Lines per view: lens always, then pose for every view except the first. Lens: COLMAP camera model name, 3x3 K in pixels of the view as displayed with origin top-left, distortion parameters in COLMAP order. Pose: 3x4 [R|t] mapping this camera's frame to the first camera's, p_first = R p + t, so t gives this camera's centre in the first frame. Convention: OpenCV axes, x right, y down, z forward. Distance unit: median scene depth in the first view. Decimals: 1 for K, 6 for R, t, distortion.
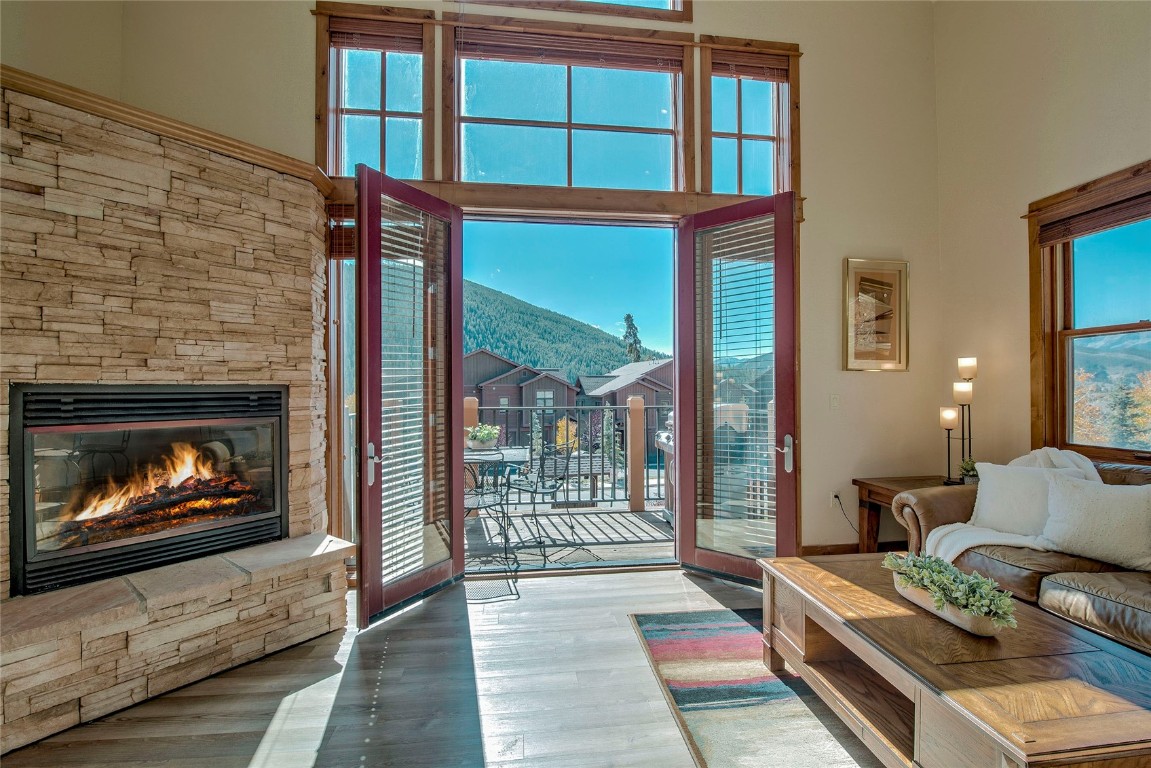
lens RADIAL K [[497.7, 0, 574.8], [0, 497.7, 386.9], [0, 0, 1]] dist [-0.015546, -0.000611]
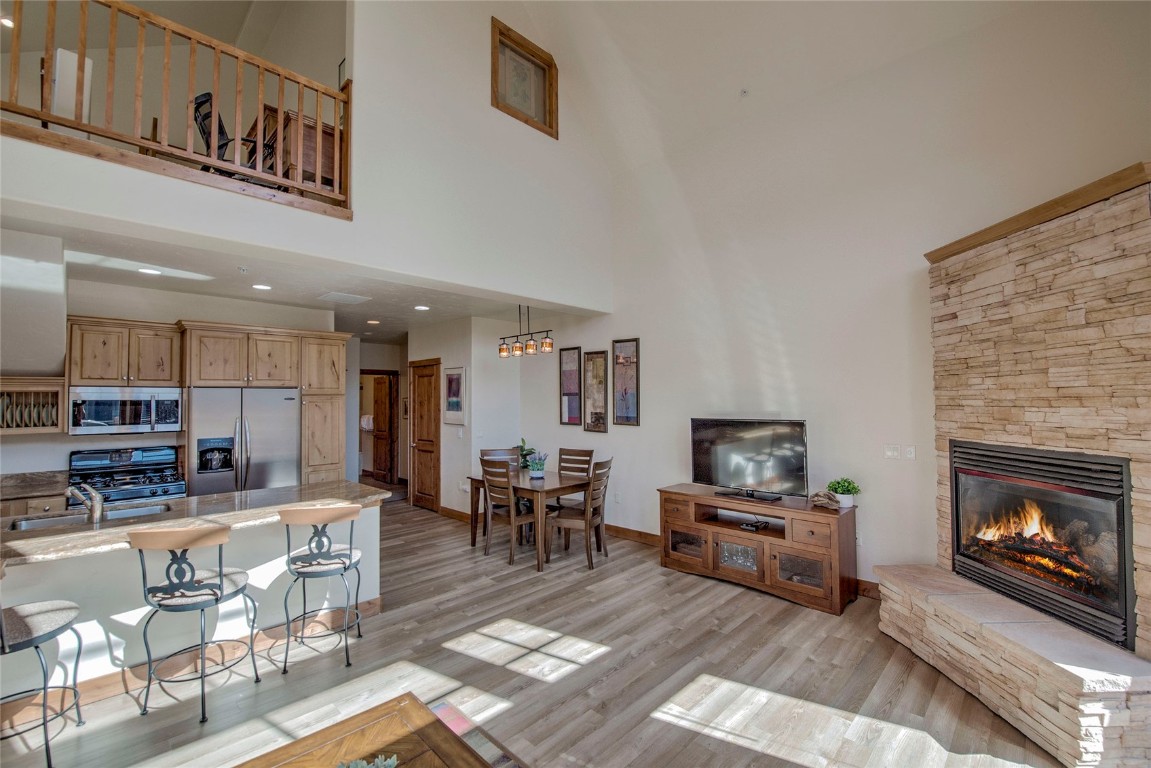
lens RADIAL K [[481.6, 0, 574.6], [0, 481.6, 386.6], [0, 0, 1]] dist [-0.016396, -0.002365]
pose [[-0.782486, -0.005399, -0.622645, 0.587353], [0.015332, 0.999492, -0.027936, -0.112373], [0.622479, -0.031406, -0.782006, 1.047362]]
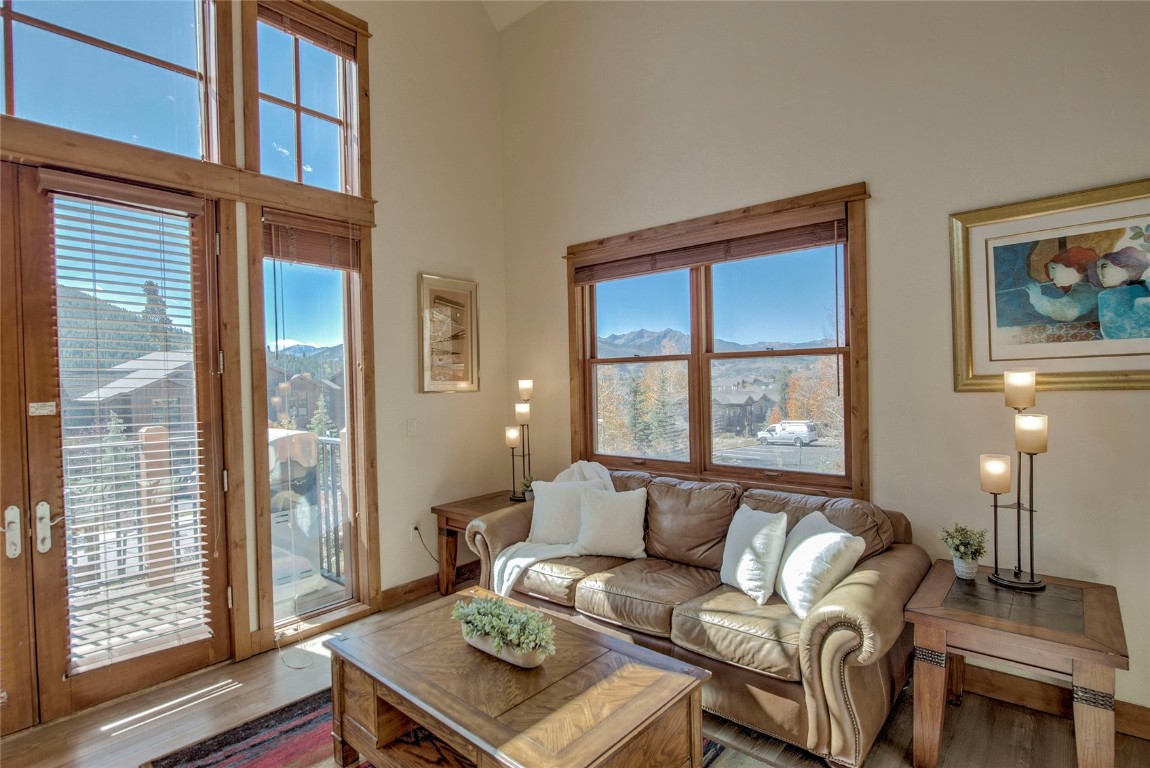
lens RADIAL K [[577.6, 0, 574.1], [0, 577.6, 385.3], [0, 0, 1]] dist [-0.006848, -0.002197]
pose [[0.739764, -0.022346, 0.672495, 0.030986], [0.016072, 0.999750, 0.015540, -0.079434], [-0.672674, -0.000688, 0.739938, -0.006599]]
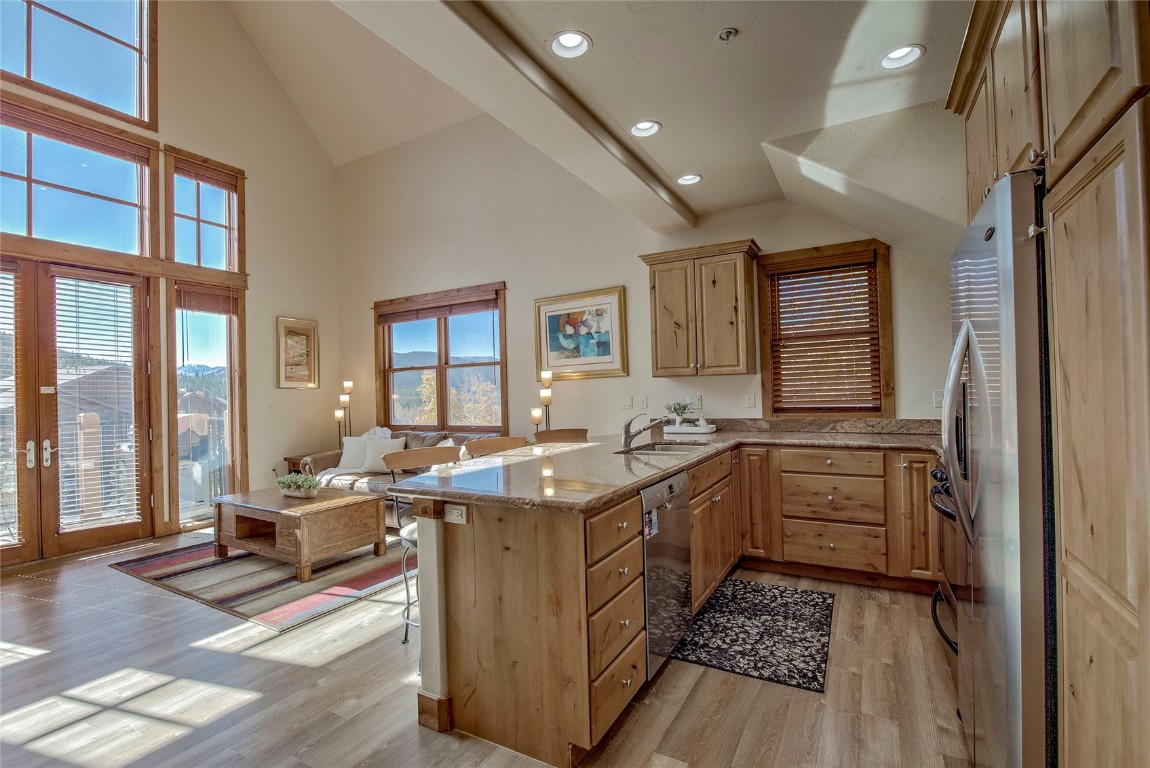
lens RADIAL K [[520.3, 0, 574.6], [0, 520.3, 386.2], [0, 0, 1]] dist [-0.005937, -0.005889]
pose [[0.597251, -0.002556, 0.802050, -0.272106], [0.021271, 0.999694, -0.012654, -0.000905], [-0.801772, 0.024618, 0.597122, -0.949114]]
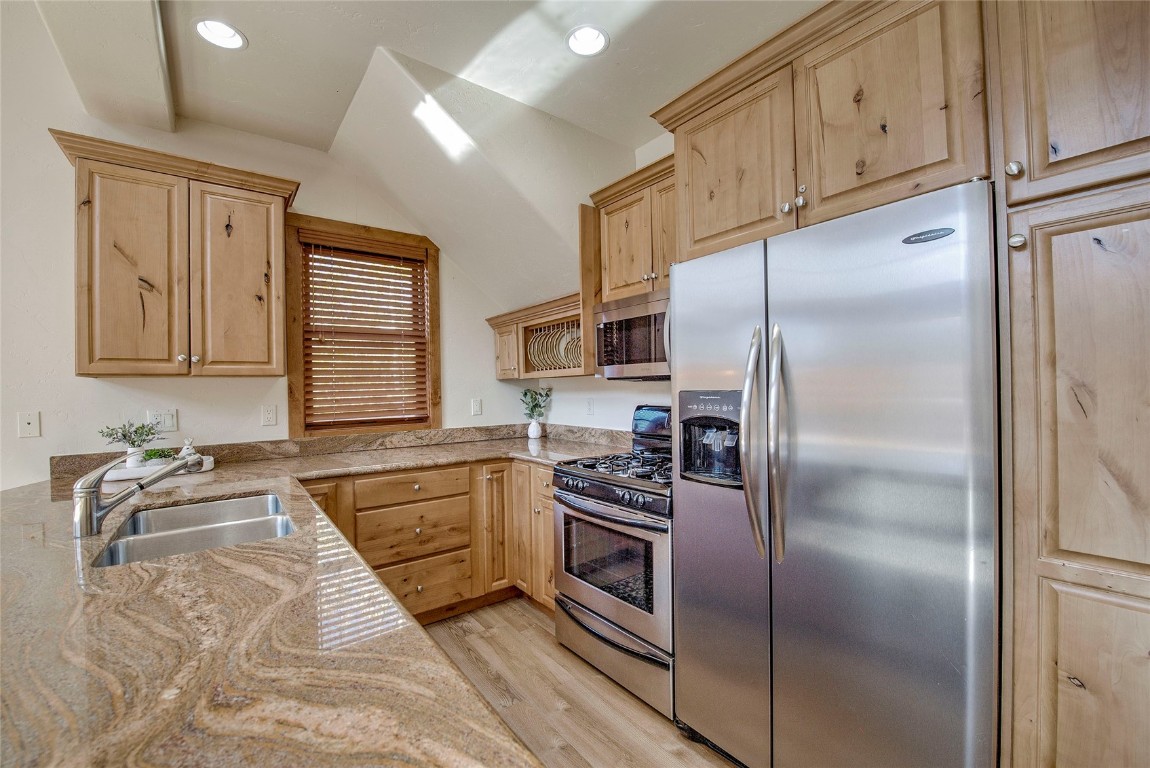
lens RADIAL K [[466.0, 0, 573.0], [0, 466.0, 386.7], [0, 0, 1]] dist [-0.016063, -0.002524]
pose [[-0.504326, 0.013546, 0.863407, 0.127914], [0.018126, 0.999823, -0.005098, -0.008295], [-0.863323, 0.013079, -0.504482, -0.515477]]
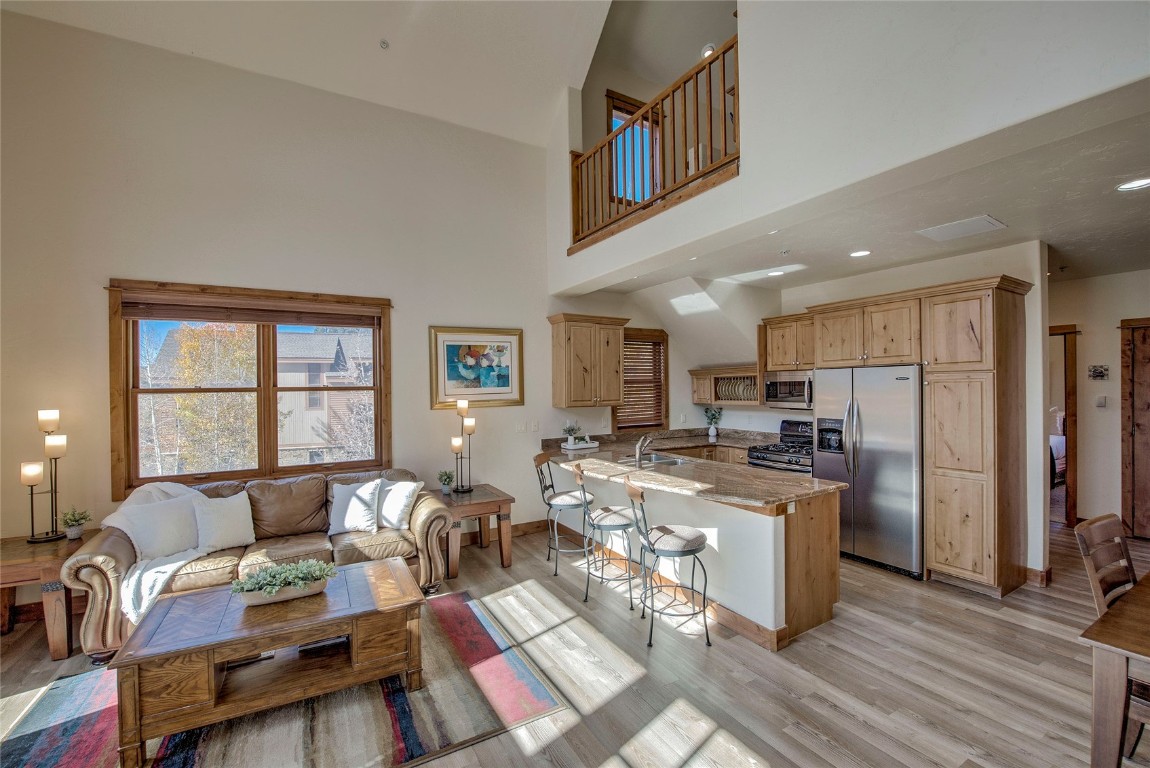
lens RADIAL K [[472.3, 0, 574.1], [0, 472.3, 386.7], [0, 0, 1]] dist [-0.016218, -0.002442]
pose [[-0.392904, 0.010114, 0.919524, -0.582115], [0.010231, 0.999926, -0.006627, -0.109179], [-0.919523, 0.006804, -0.392978, 0.467251]]
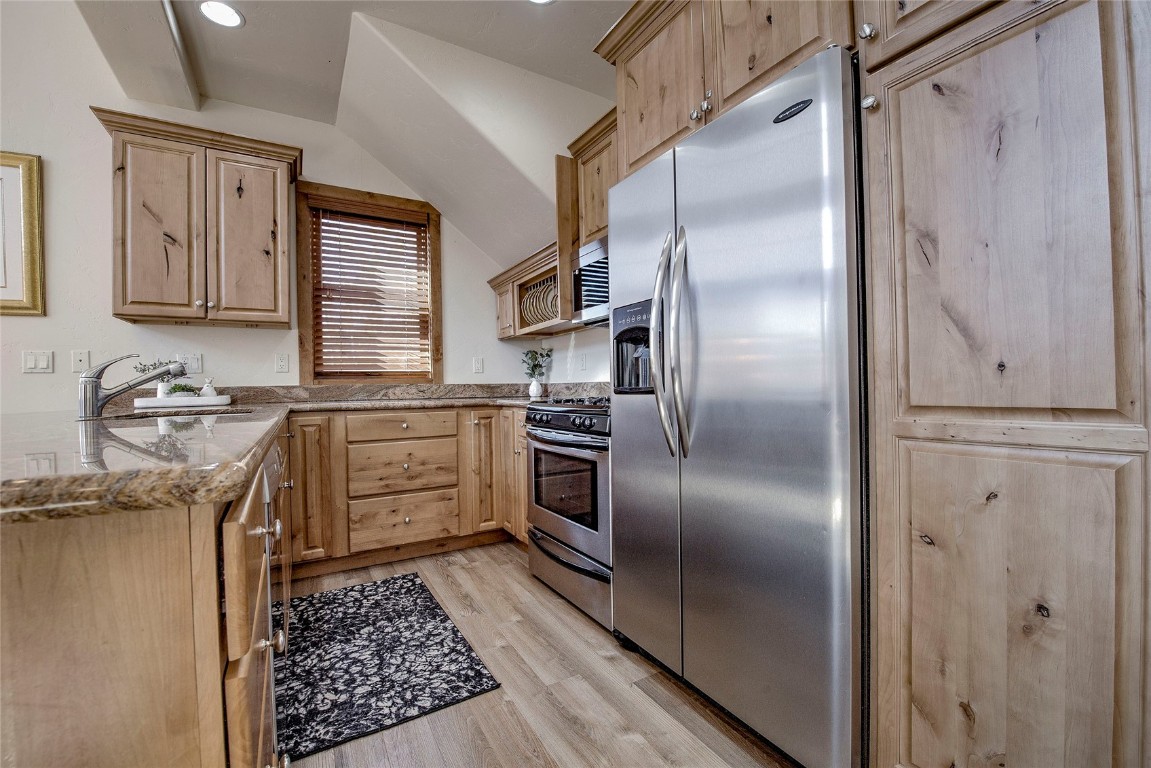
lens RADIAL K [[472.7, 0, 574.6], [0, 472.7, 386.7], [0, 0, 1]] dist [-0.016218, -0.002442]
pose [[-0.398744, 0.011663, 0.916988, 0.018947], [0.018943, 0.999811, -0.004479, 0.102932], [-0.916867, 0.015584, -0.398889, -0.636640]]
